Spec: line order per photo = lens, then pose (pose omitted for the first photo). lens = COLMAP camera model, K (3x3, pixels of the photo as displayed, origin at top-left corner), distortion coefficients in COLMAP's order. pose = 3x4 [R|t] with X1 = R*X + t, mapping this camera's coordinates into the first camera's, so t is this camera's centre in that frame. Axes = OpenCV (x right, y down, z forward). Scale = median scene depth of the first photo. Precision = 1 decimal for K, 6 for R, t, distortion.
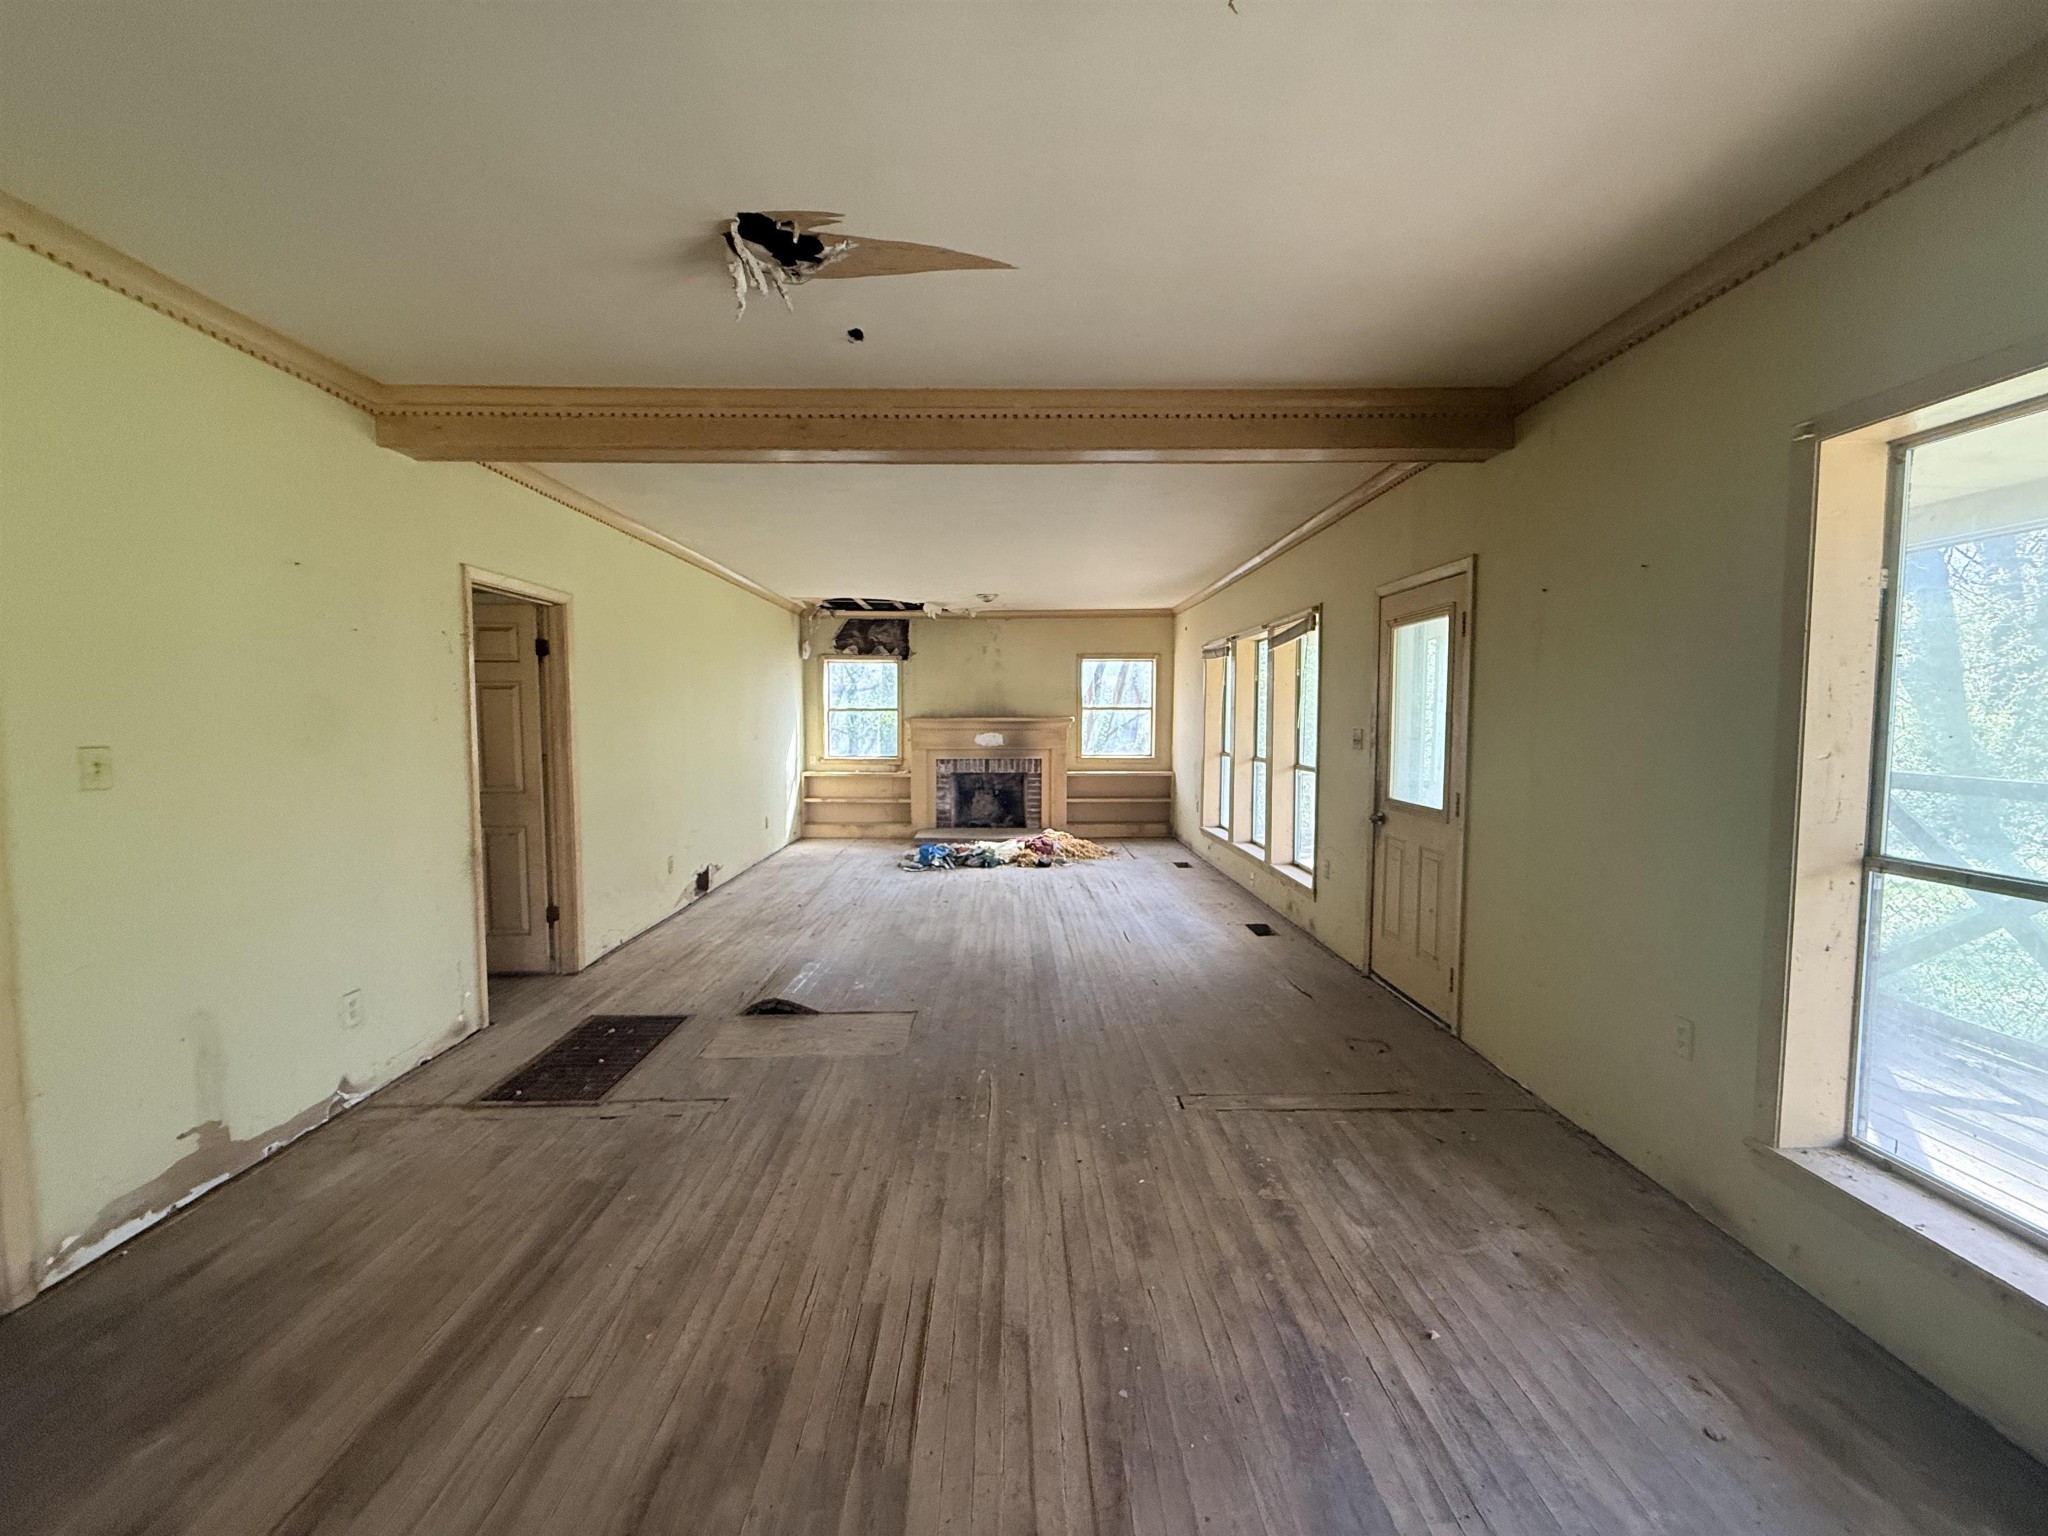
lens RADIAL K [[816.8, 0, 1022.2], [0, 816.8, 763.5], [0, 0, 1]] dist [0.001894, -0.000106]
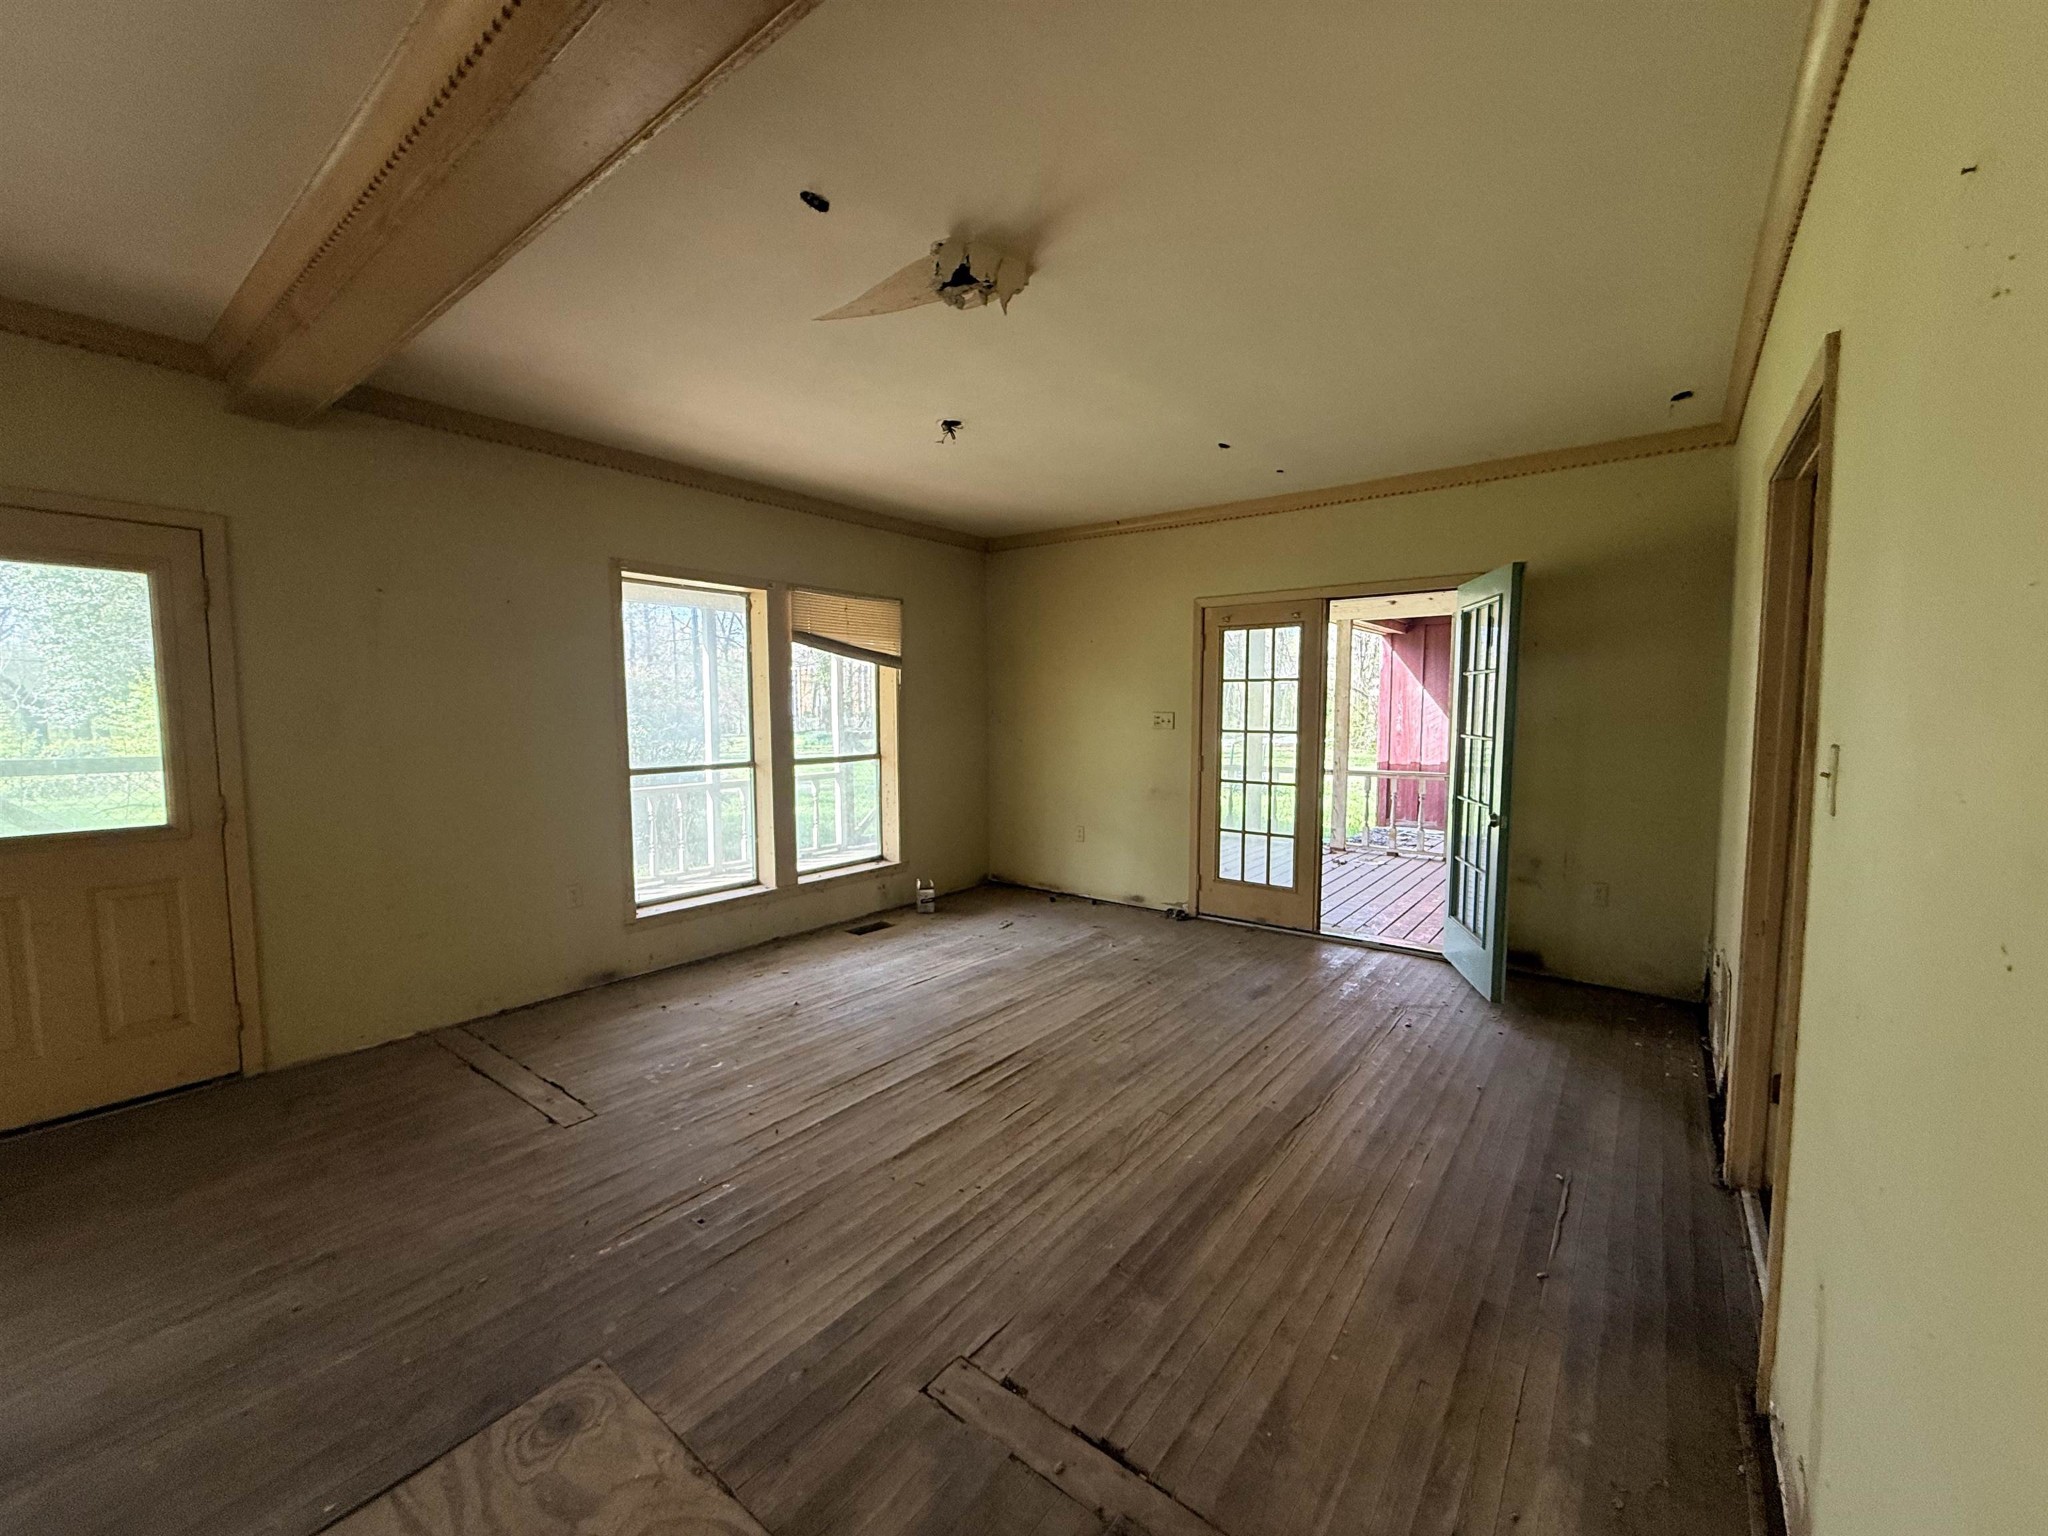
lens RADIAL K [[816.8, 0, 1022.3], [0, 816.8, 770.5], [0, 0, 1]] dist [0.001894, -0.000106]
pose [[-0.781360, -0.049850, 0.622087, -0.239044], [0.038050, 0.991145, 0.127216, -0.024702], [-0.622920, 0.123072, -0.772544, 0.431435]]
